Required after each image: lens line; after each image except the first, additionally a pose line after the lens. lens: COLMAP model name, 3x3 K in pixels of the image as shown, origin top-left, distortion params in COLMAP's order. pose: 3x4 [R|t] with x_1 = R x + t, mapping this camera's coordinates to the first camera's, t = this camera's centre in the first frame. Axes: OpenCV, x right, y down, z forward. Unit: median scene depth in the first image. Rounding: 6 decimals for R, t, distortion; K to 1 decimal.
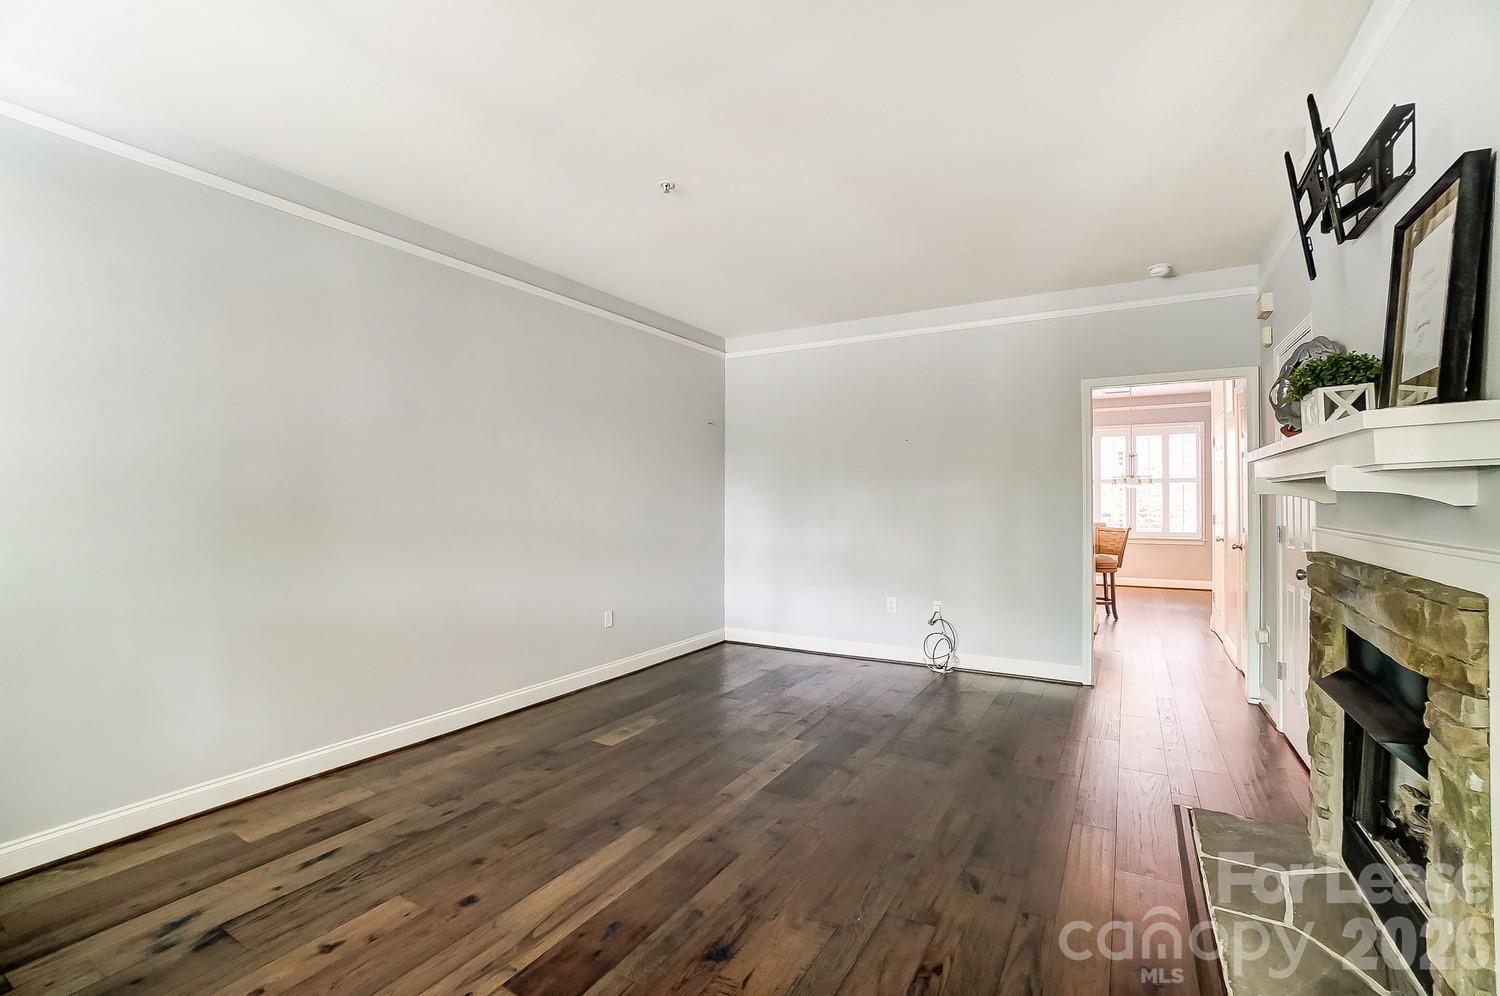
lens RADIAL K [[659.5, 0, 739.6], [0, 659.5, 503.0], [0, 0, 1]] dist [-0.049184, 0.016998]
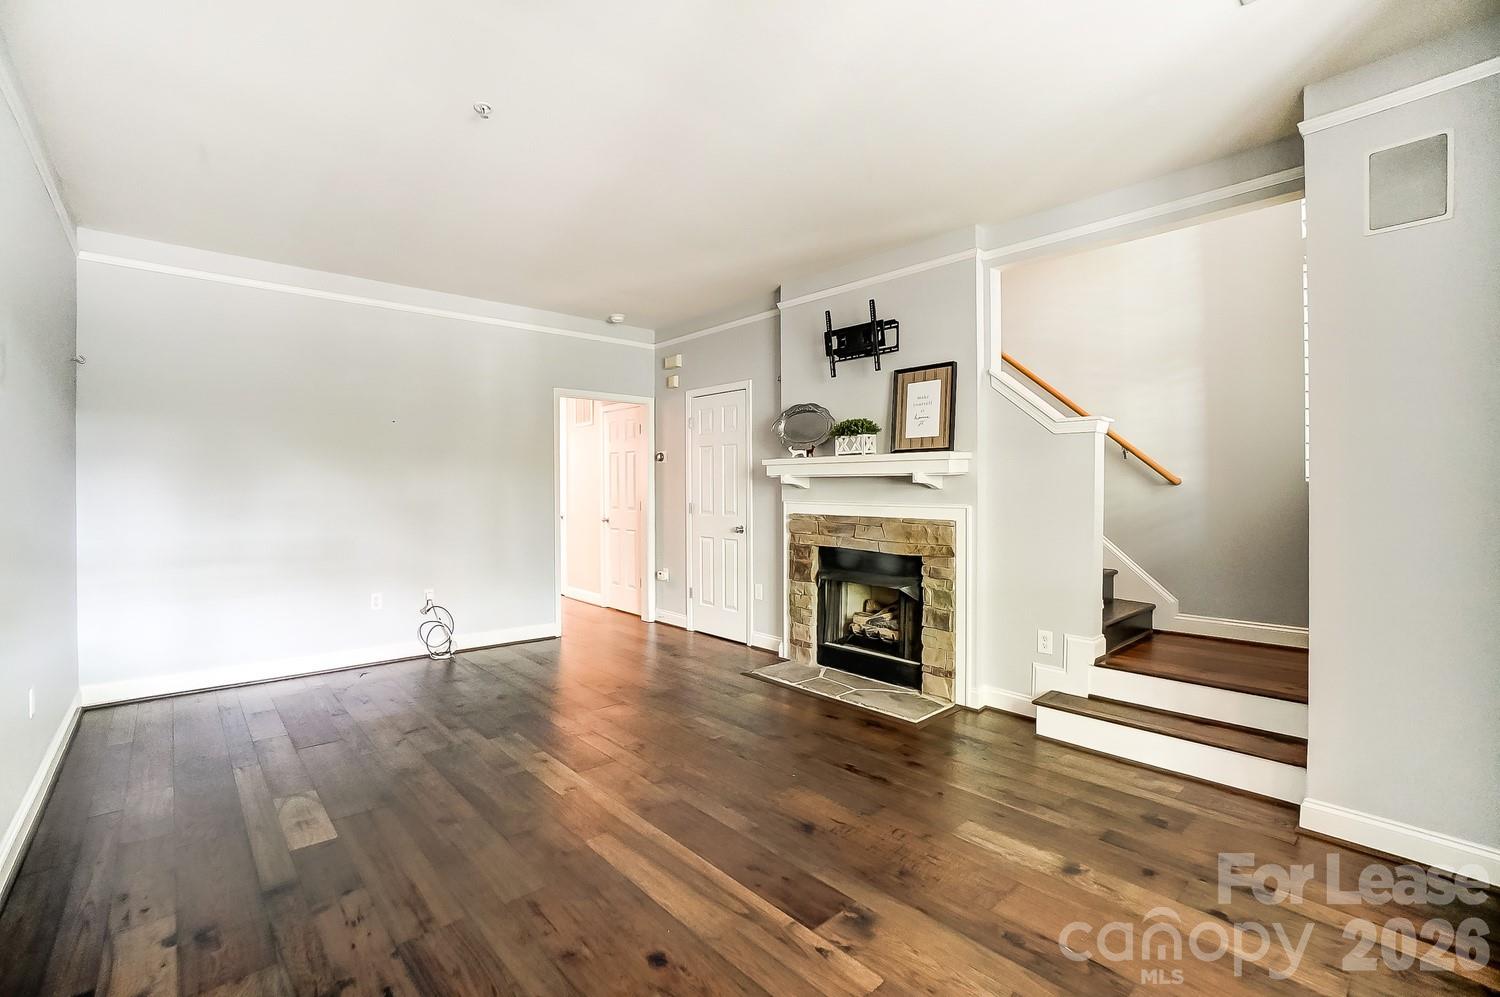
lens RADIAL K [[655.7, 0, 746.5], [0, 655.7, 491.8], [0, 0, 1]] dist [-0.076304, 0.023577]
pose [[0.300146, -0.005483, 0.953878, -0.765566], [0.001976, 0.999985, 0.005126, 0.001489], [-0.953891, 0.000346, 0.300152, 0.419771]]
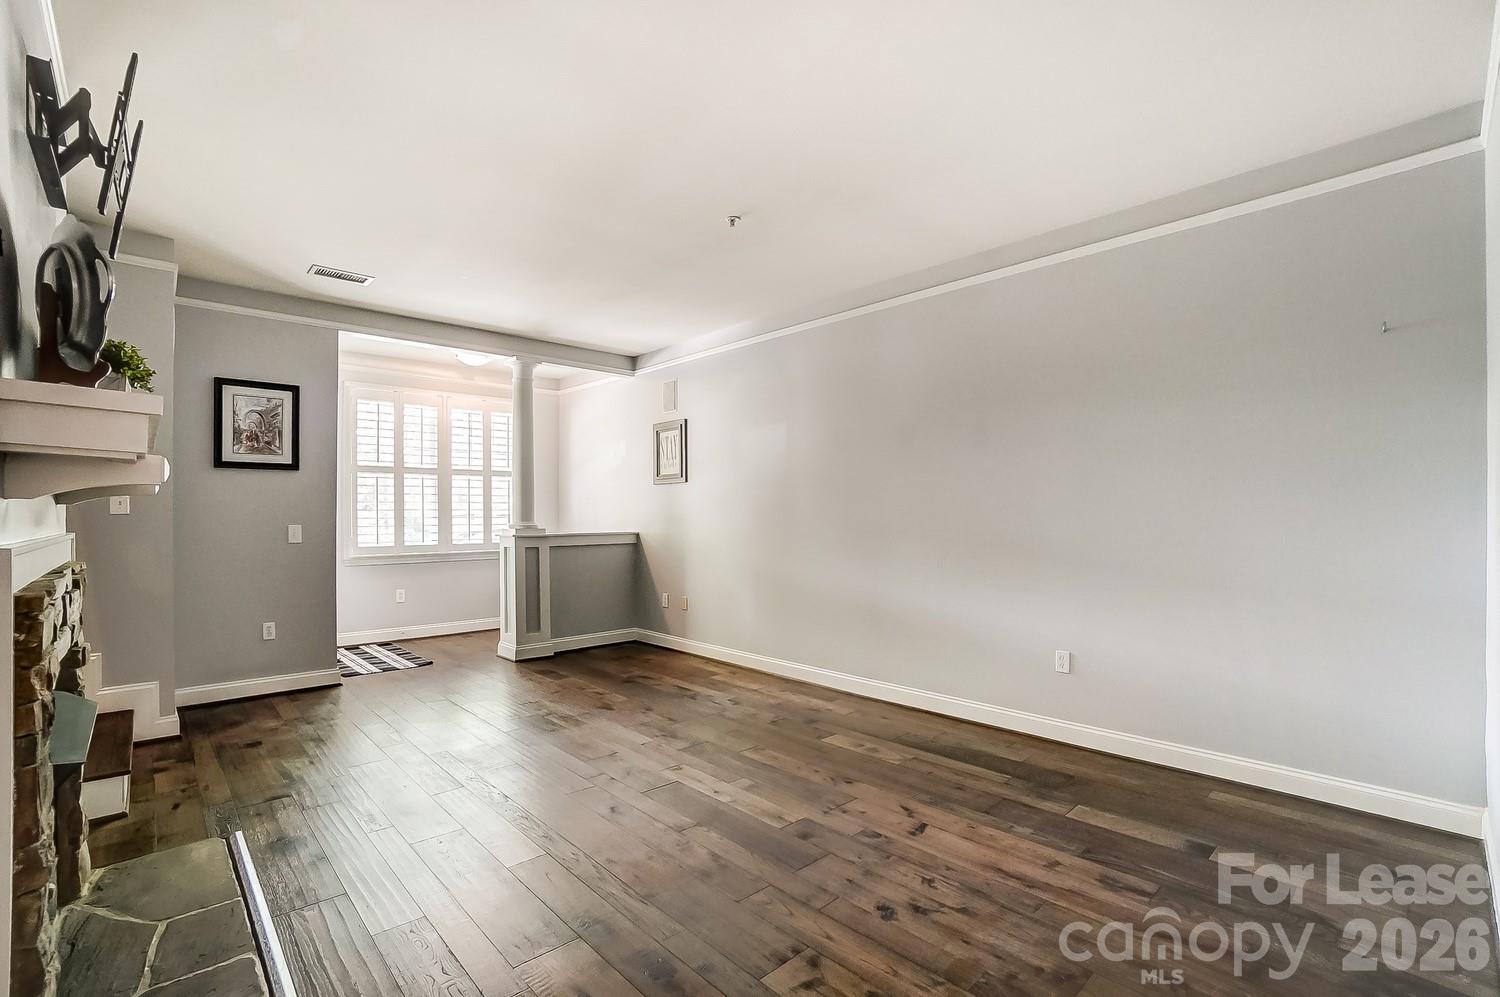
lens RADIAL K [[672.7, 0, 743.9], [0, 672.7, 514.5], [0, 0, 1]] dist [-0.064306, 0.022011]
pose [[-0.287384, -0.005167, -0.957801, 0.942084], [-0.000681, 0.999986, -0.005190, 0.018214], [0.957815, -0.000839, -0.287384, 1.298816]]
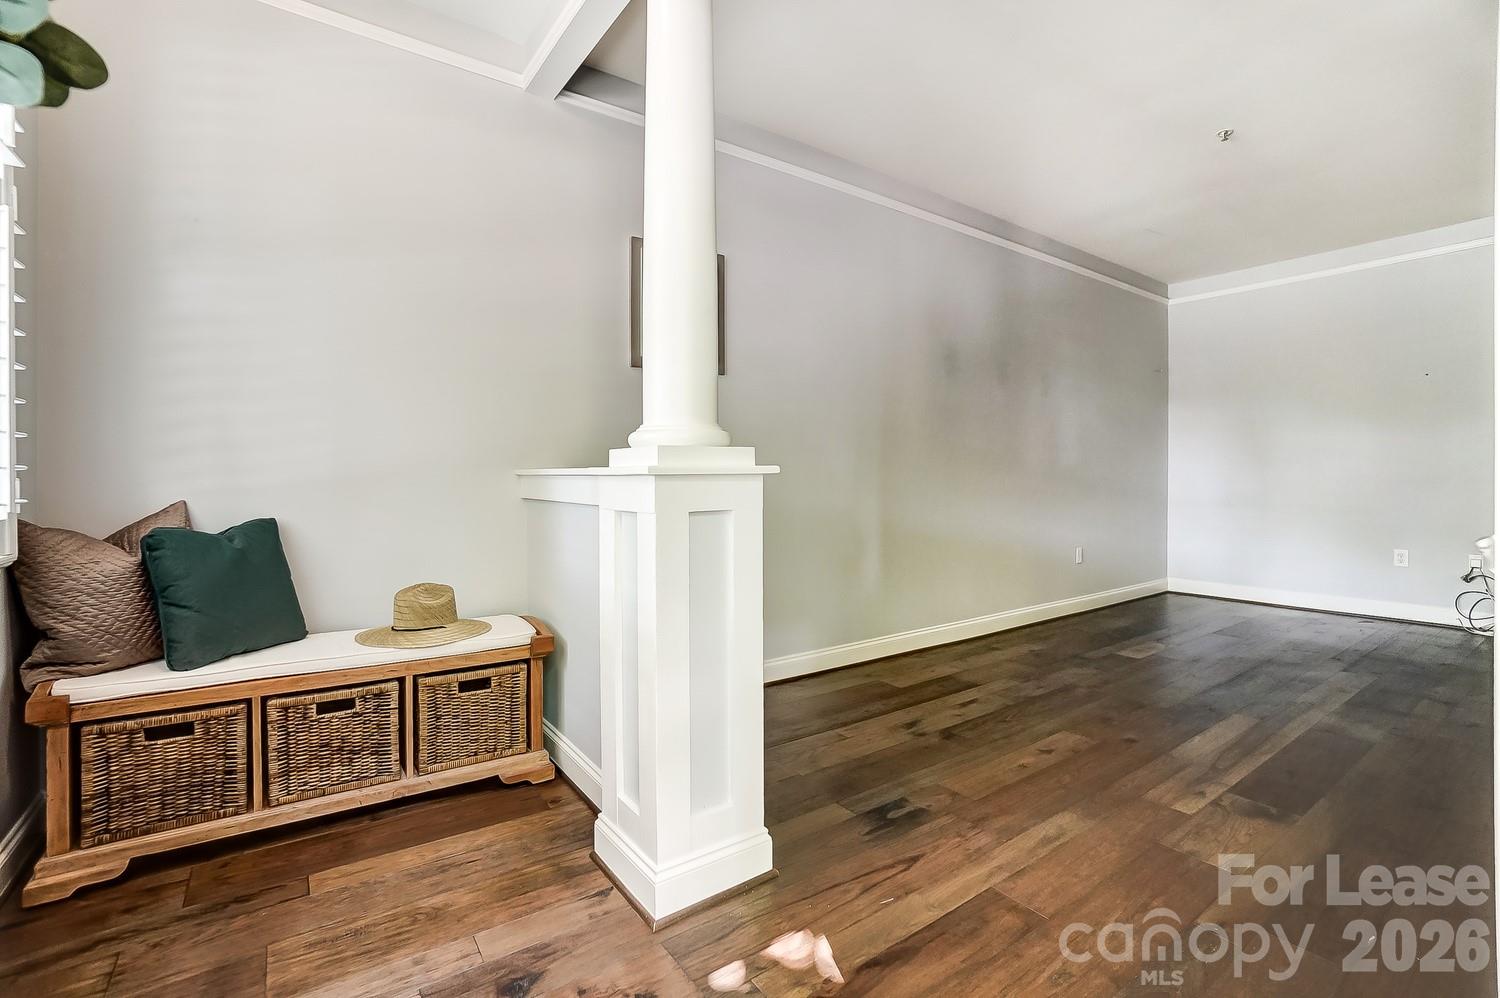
lens RADIAL K [[662.0, 0, 744.1], [0, 662.0, 496.5], [0, 0, 1]] dist [-0.072471, 0.027182]
pose [[0.908640, 0.010965, -0.417437, -0.384422], [0.001631, 0.999554, 0.029807, 0.072212], [0.417577, -0.027765, 0.908217, -0.276046]]
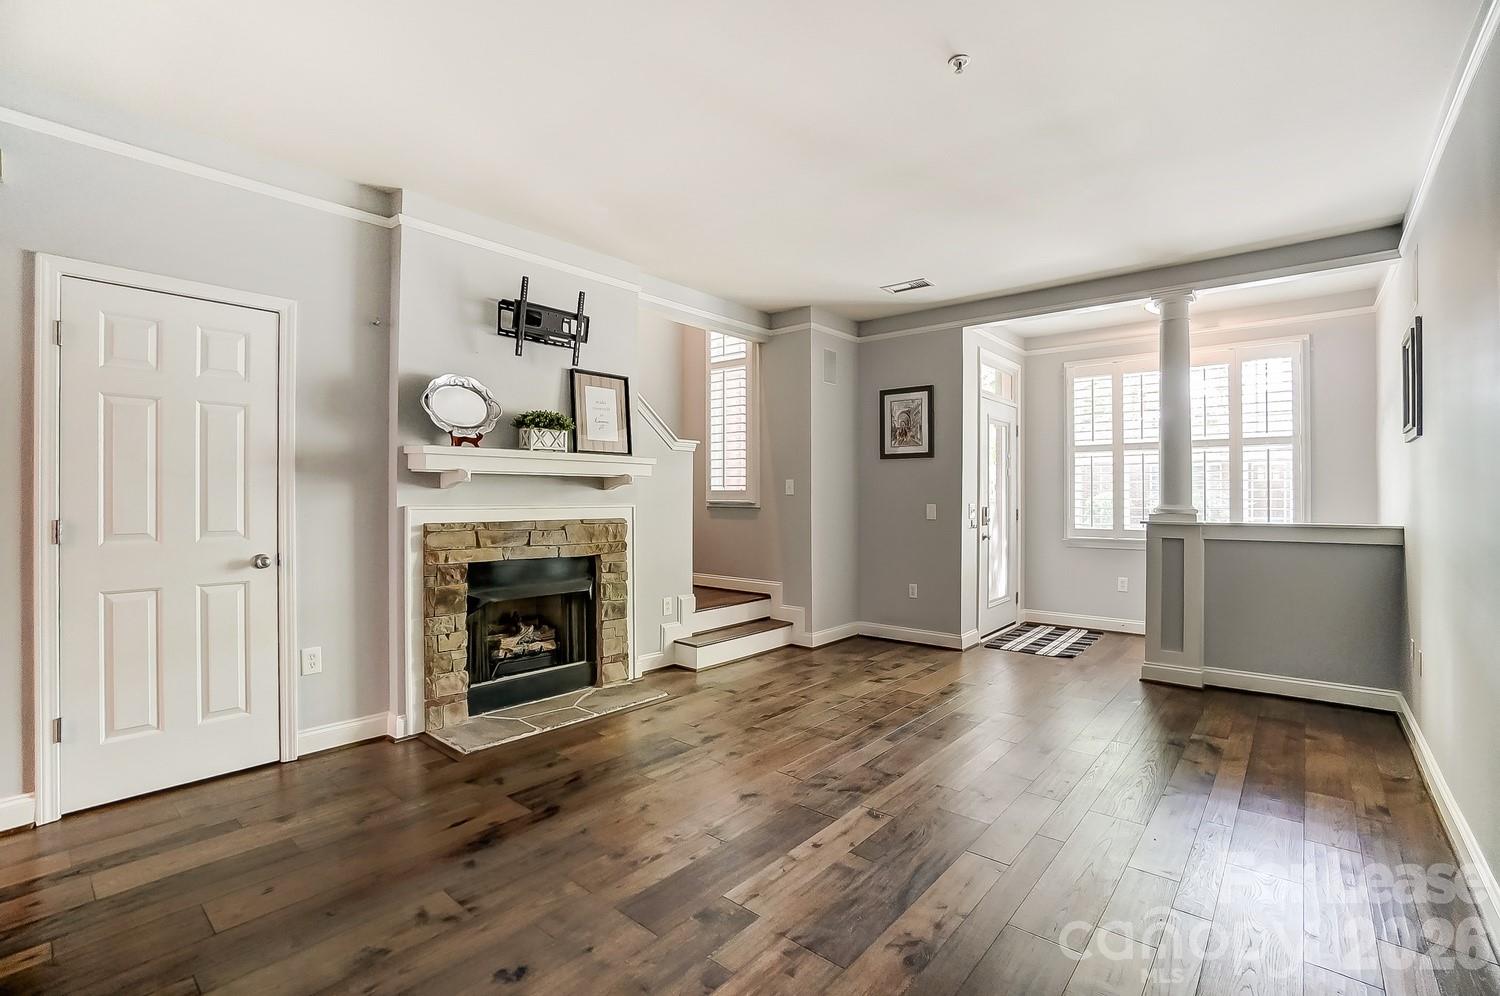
lens RADIAL K [[672.7, 0, 743.9], [0, 672.7, 514.0], [0, 0, 1]] dist [-0.064306, 0.022011]
pose [[-0.984093, -0.010259, 0.177356, 0.002853], [-0.004864, 0.999513, 0.030828, 0.008371], [-0.177586, 0.029475, -0.983664, 1.729483]]
